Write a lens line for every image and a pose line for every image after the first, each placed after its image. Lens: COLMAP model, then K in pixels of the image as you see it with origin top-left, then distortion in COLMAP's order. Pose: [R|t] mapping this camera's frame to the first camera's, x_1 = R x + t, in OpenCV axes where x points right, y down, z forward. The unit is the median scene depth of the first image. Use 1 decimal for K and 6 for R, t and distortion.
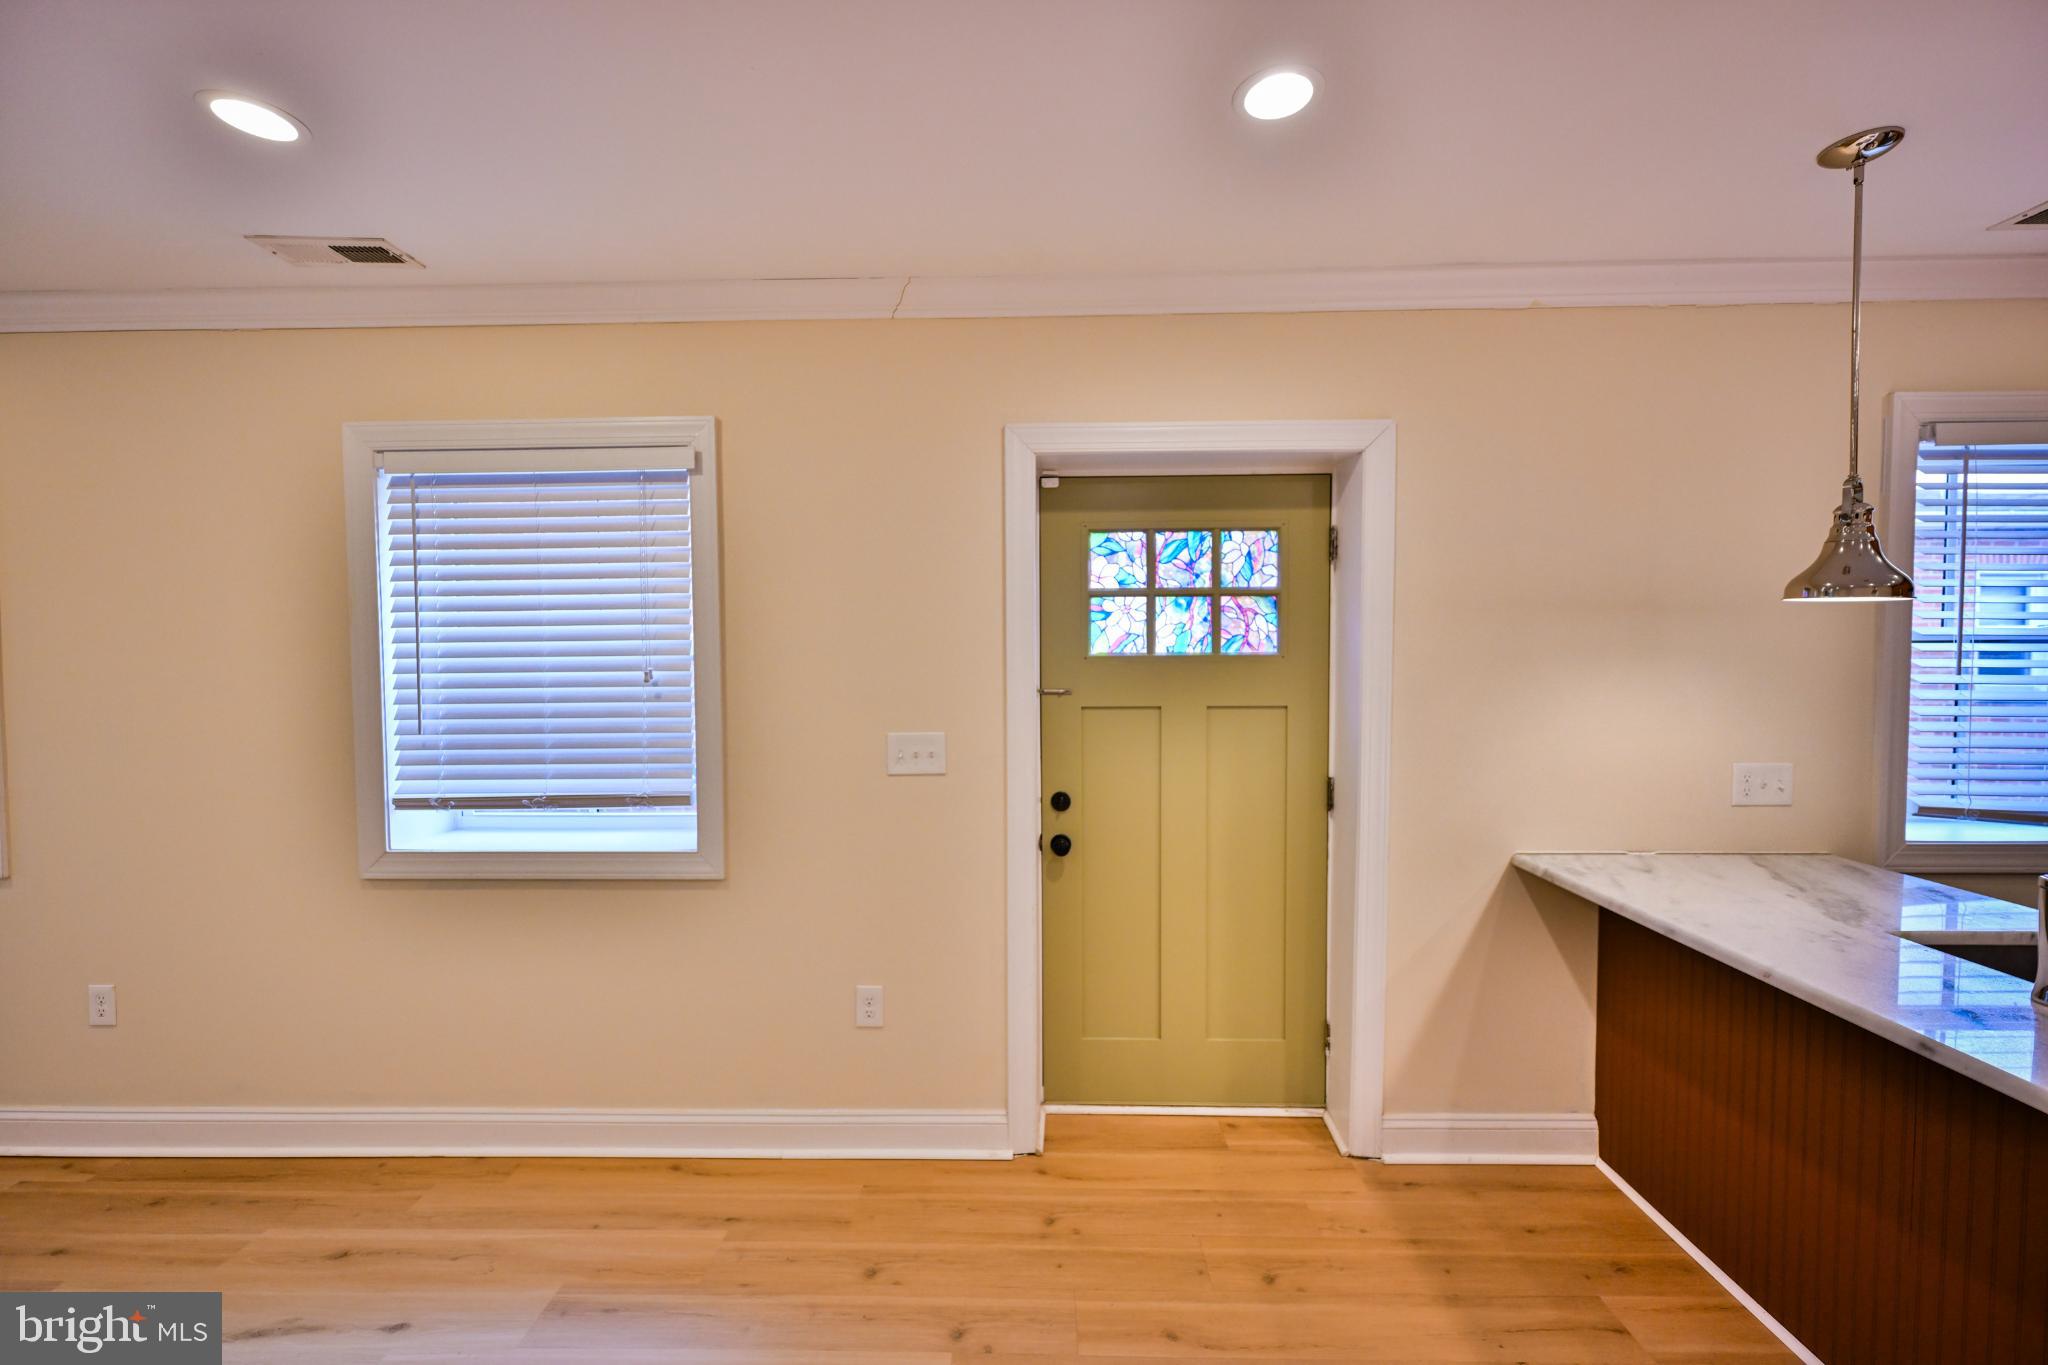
lens RADIAL K [[806.6, 0, 1023.9], [0, 806.6, 678.7], [0, 0, 1]] dist [-0.001132, 0.000197]
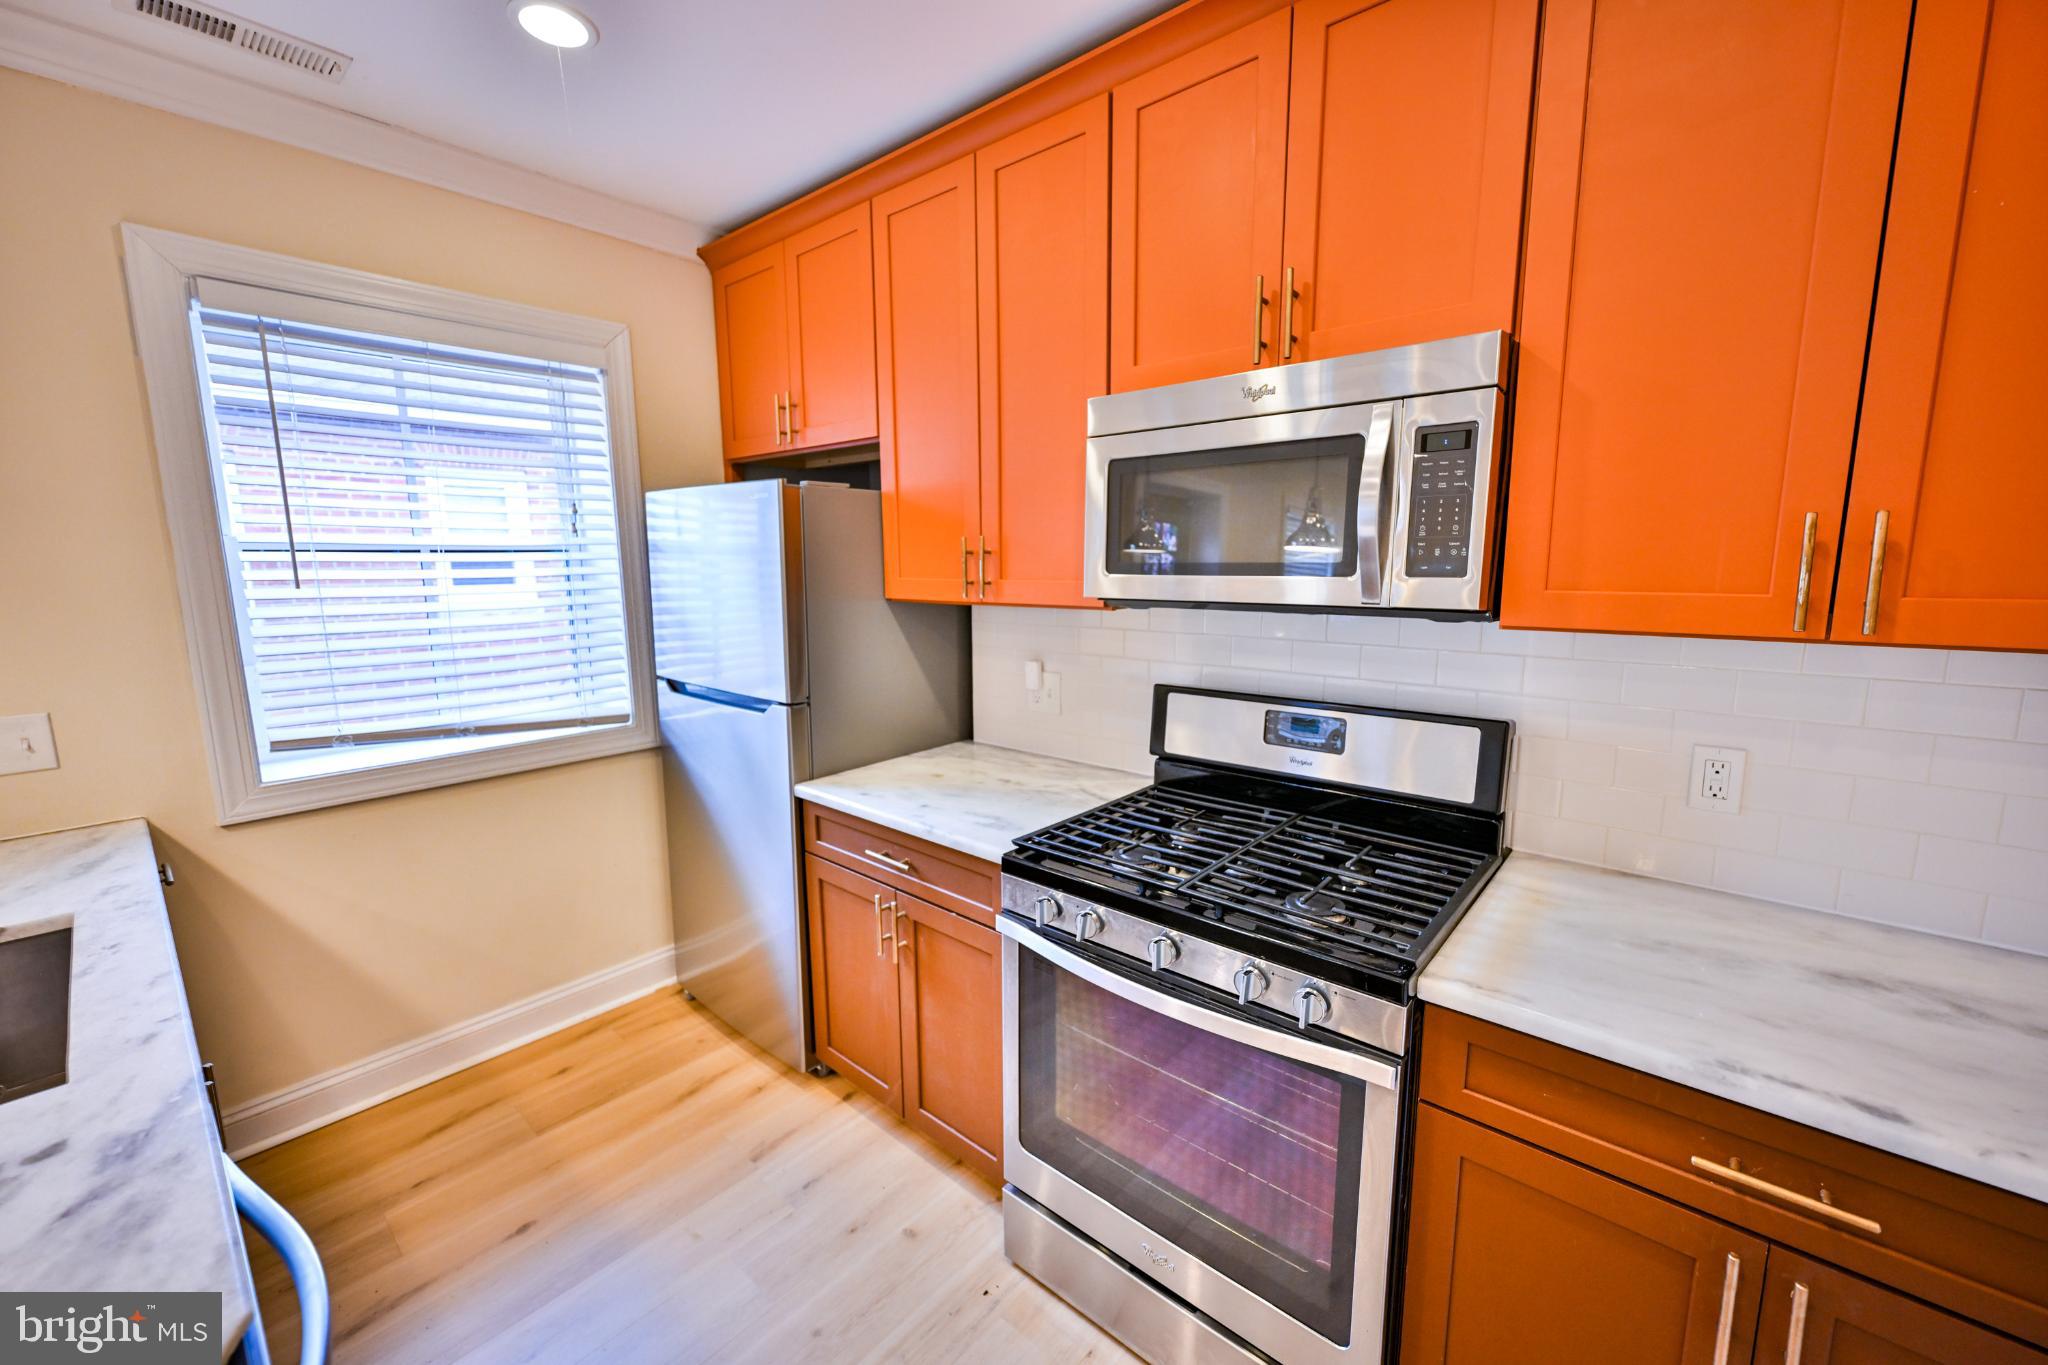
lens RADIAL K [[804.8, 0, 1020.1], [0, 804.8, 680.2], [0, 0, 1]] dist [-0.000791, 0.000184]
pose [[0.642230, -0.116234, 0.757648, 0.933924], [0.032734, 0.991693, 0.124392, 0.010267], [-0.765813, -0.055087, 0.640700, -0.163876]]
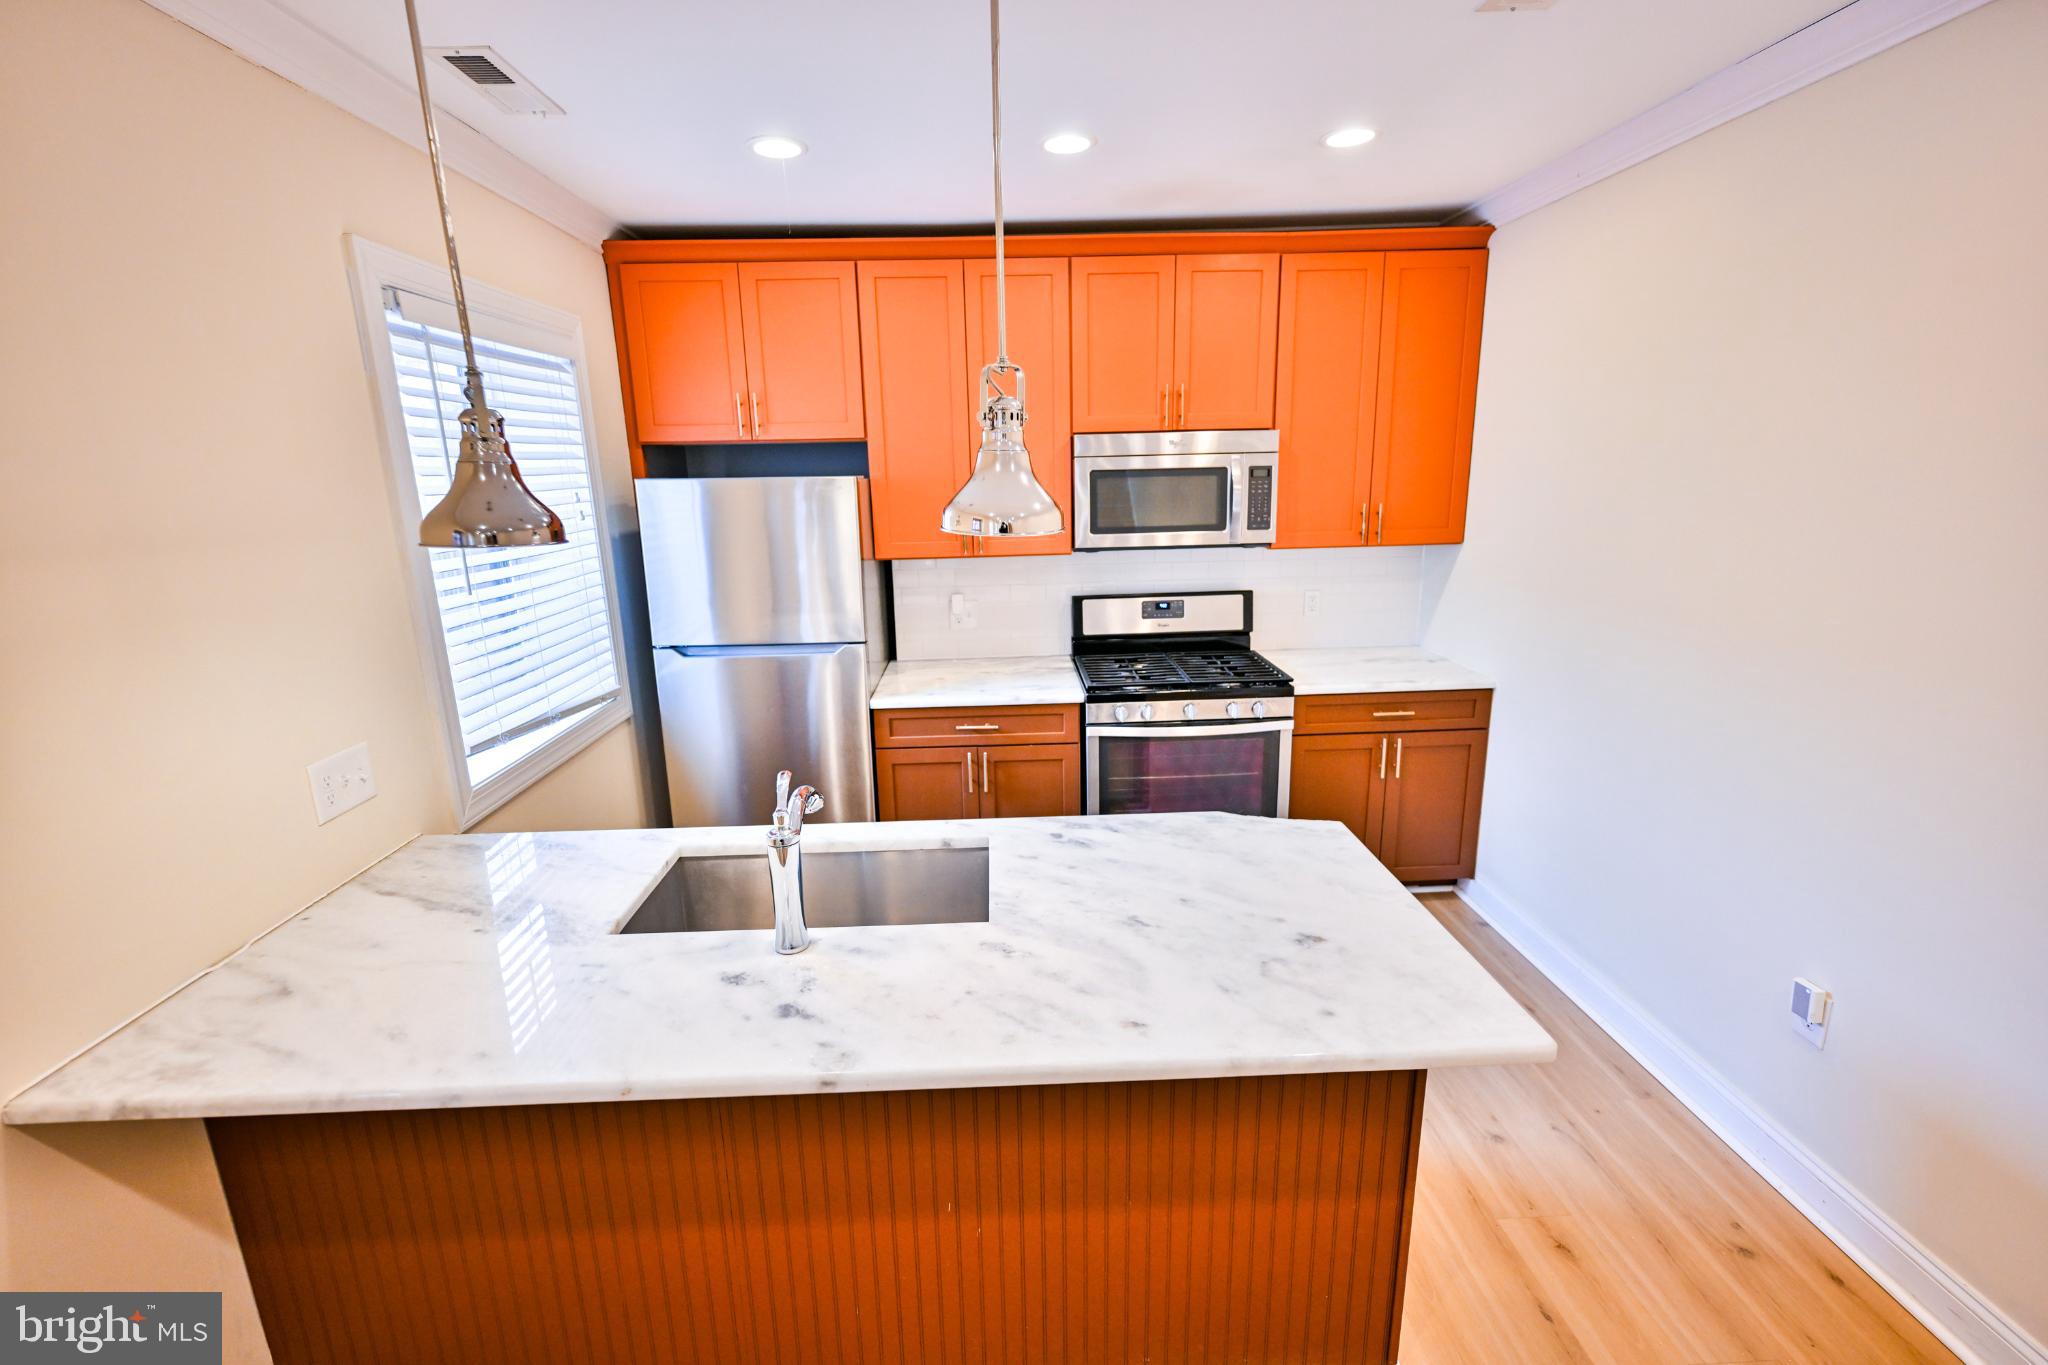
lens RADIAL K [[890.9, 0, 1018.5], [0, 890.9, 681.3], [0, 0, 1]] dist [0.000761, 0.000362]
pose [[-0.053121, -0.230452, 0.971633, 0.131075], [0.061102, 0.970433, 0.233508, -0.100034], [-0.996717, 0.071773, -0.037469, 0.410487]]
